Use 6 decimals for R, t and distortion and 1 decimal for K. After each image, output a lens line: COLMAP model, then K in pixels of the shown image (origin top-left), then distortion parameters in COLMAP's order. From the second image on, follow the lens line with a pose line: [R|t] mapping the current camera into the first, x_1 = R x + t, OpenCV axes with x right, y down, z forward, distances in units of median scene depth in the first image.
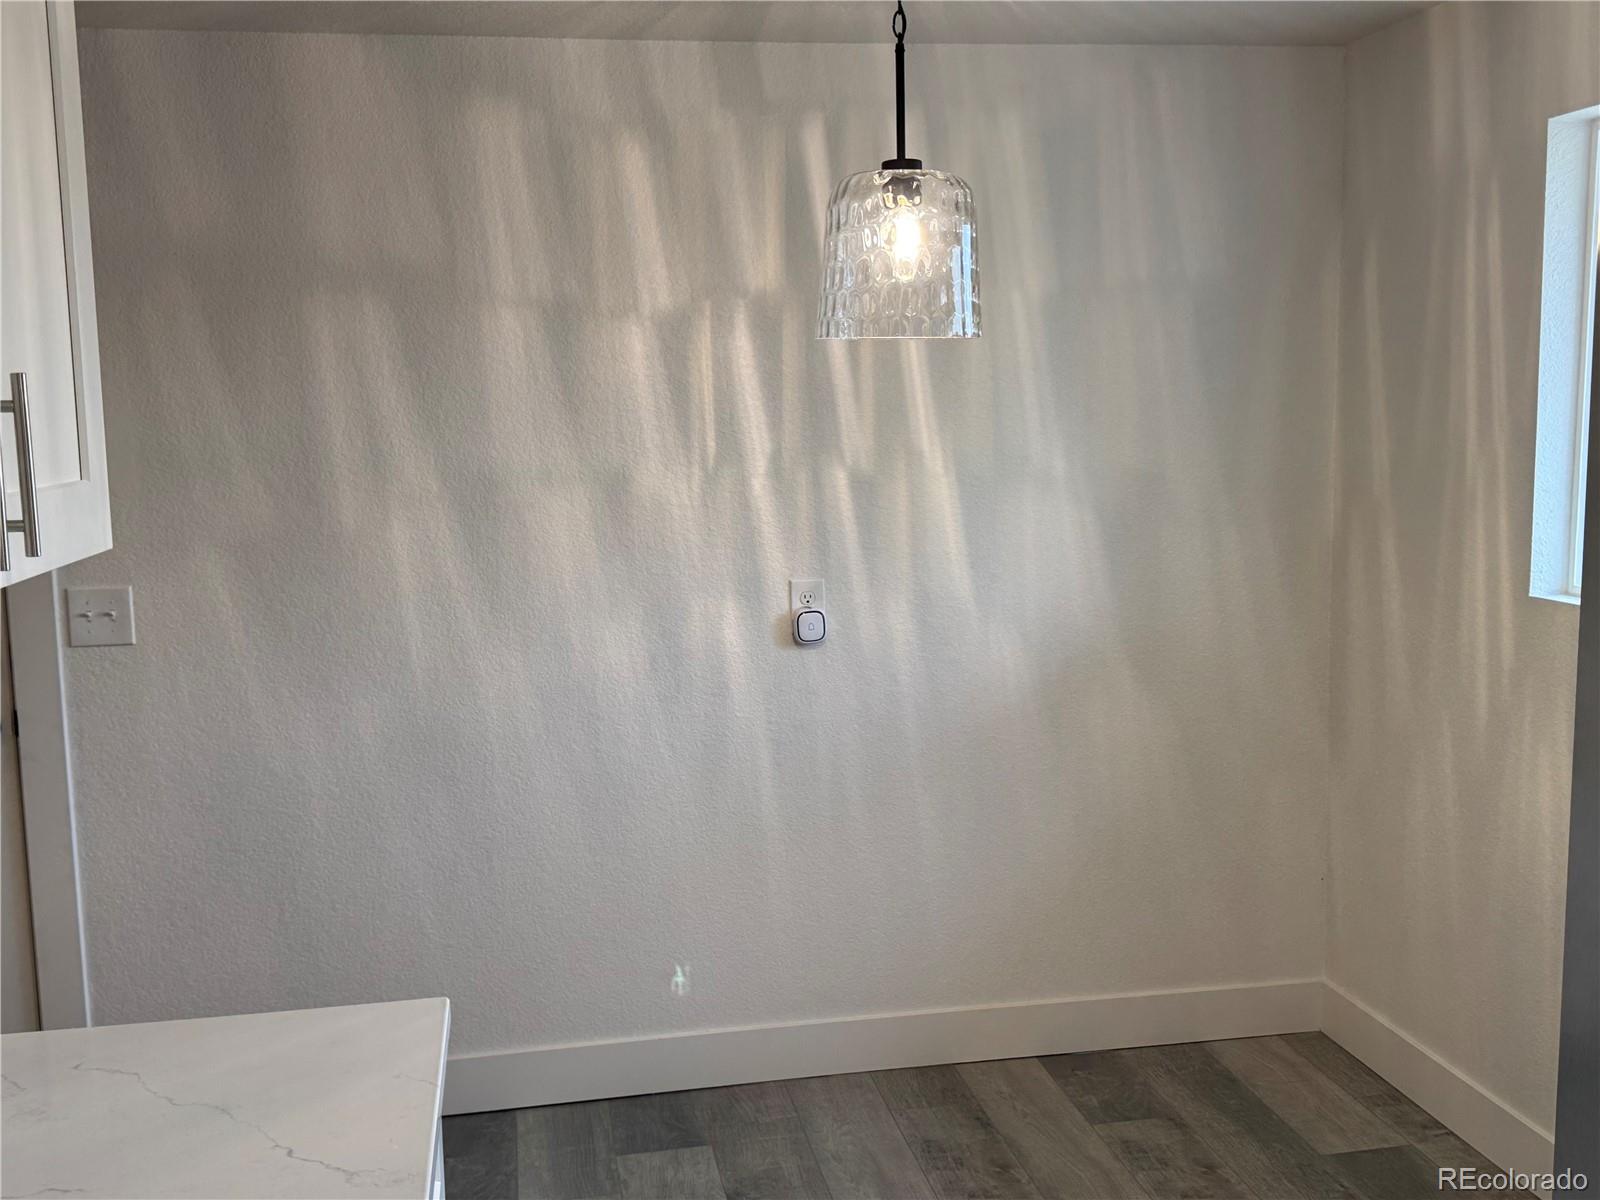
lens RADIAL K [[1577.8, 0, 799.9], [0, 1577.8, 594.5], [0, 0, 1]] dist [0.122105, -0.252005]
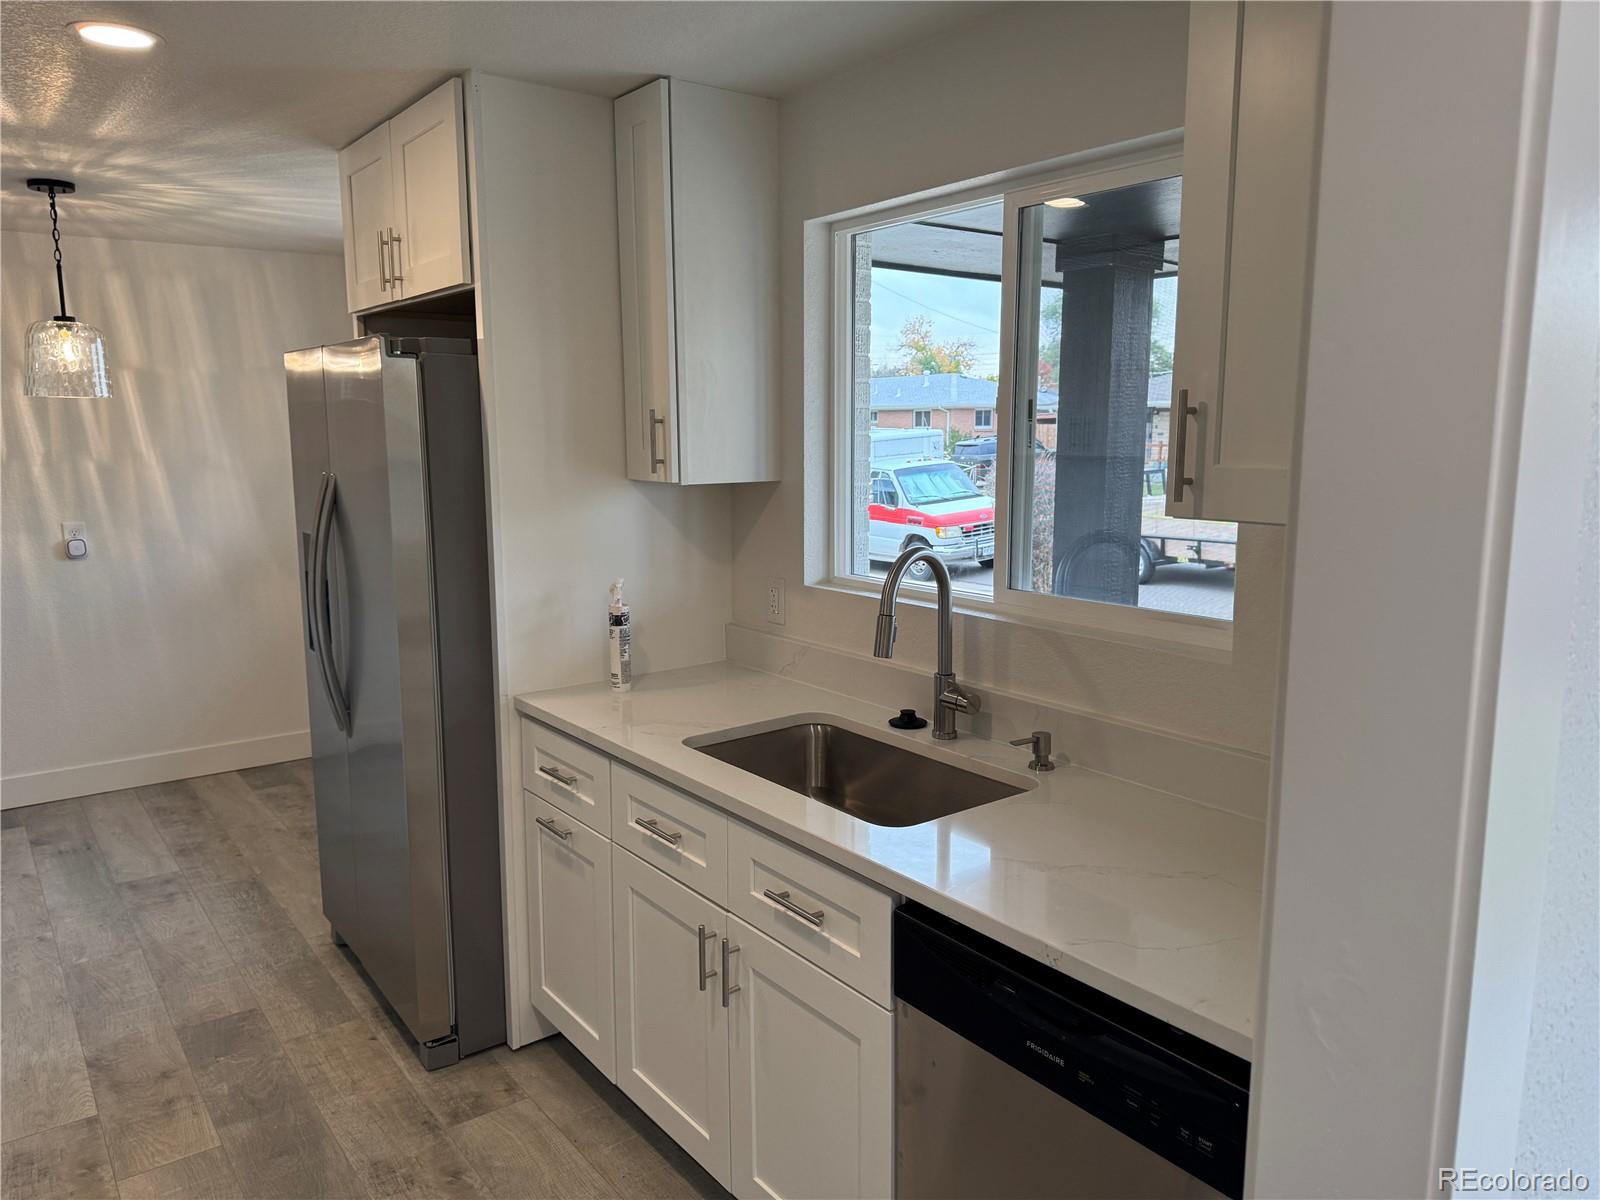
lens RADIAL K [[1133.0, 0, 794.7], [0, 1133.0, 600.2], [0, 0, 1]] dist [0.060281, -0.056361]
pose [[0.894529, -0.048951, 0.444323, 0.161843], [0.037561, 0.998702, 0.034407, 0.068255], [-0.445430, -0.014088, 0.895206, -0.589993]]
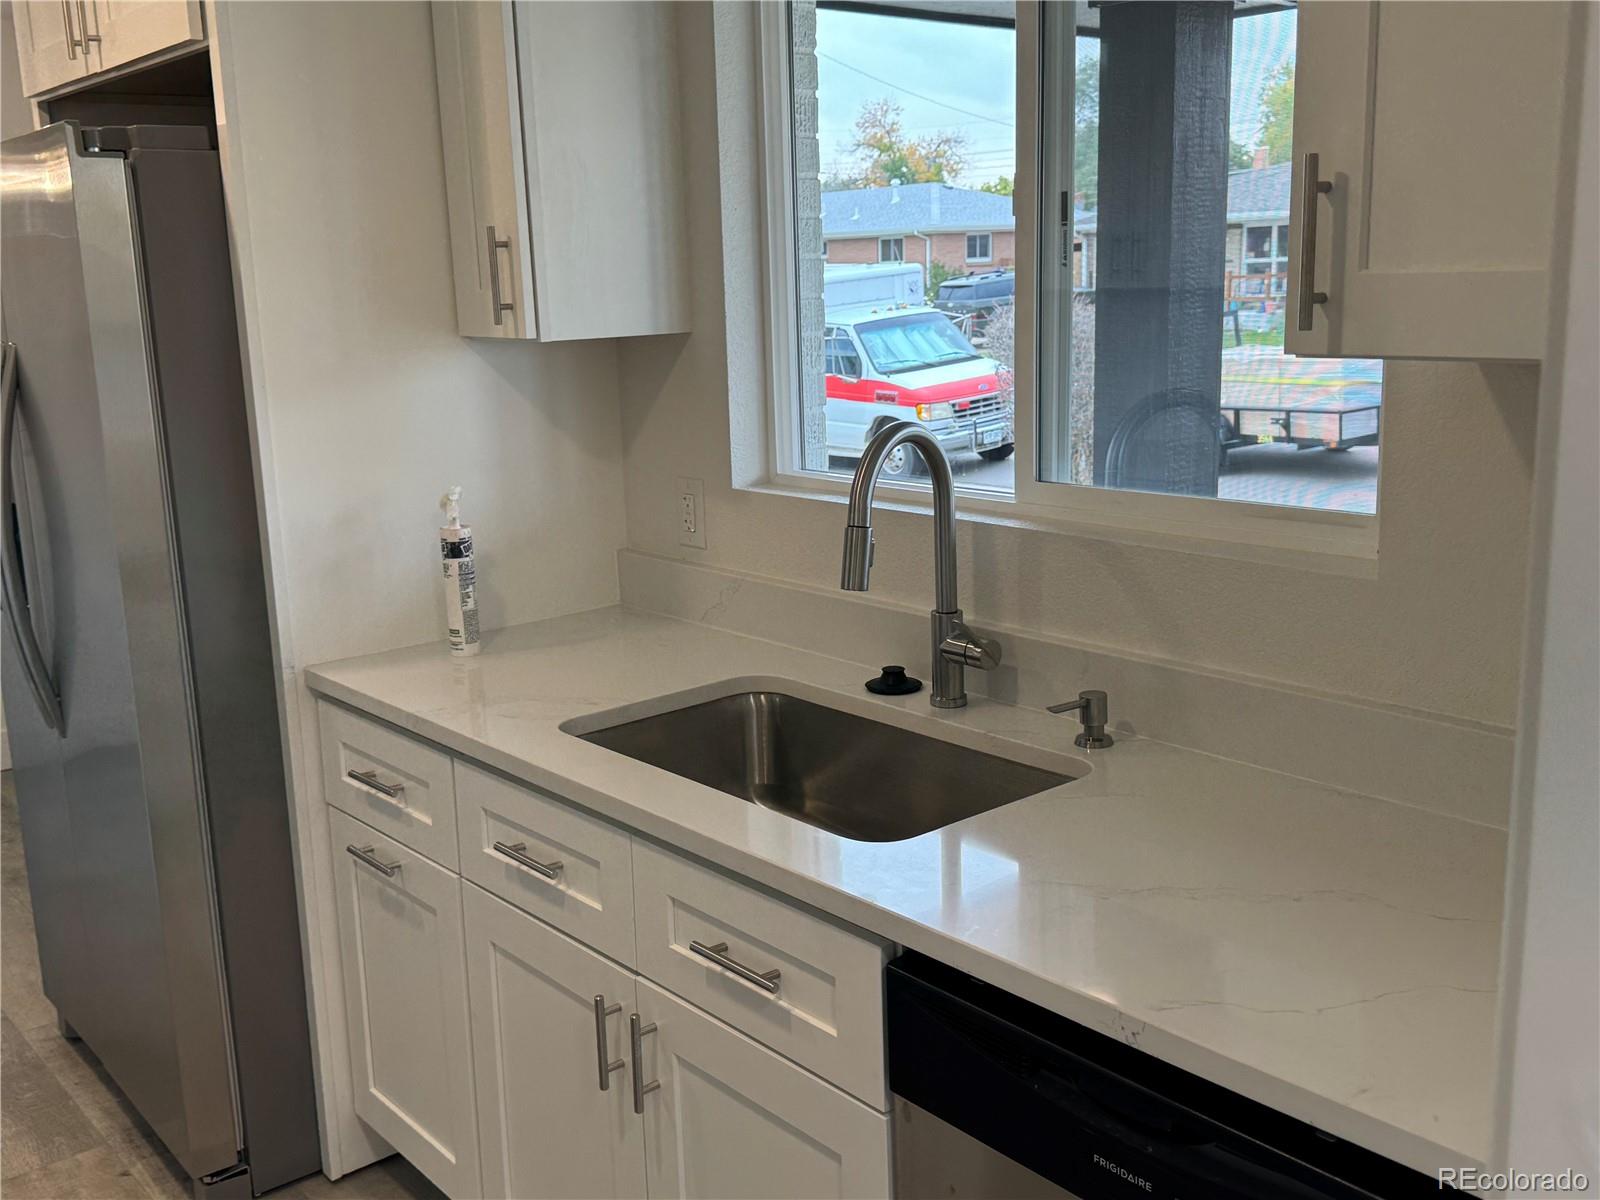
lens RADIAL K [[1593.2, 0, 805.2], [0, 1593.2, 637.5], [0, 0, 1]] dist [0.117388, -0.322214]
pose [[0.867118, -0.115683, 0.484483, 0.180485], [0.069128, 0.991193, 0.112951, 0.073256], [-0.493283, -0.064450, 0.867478, -0.551369]]
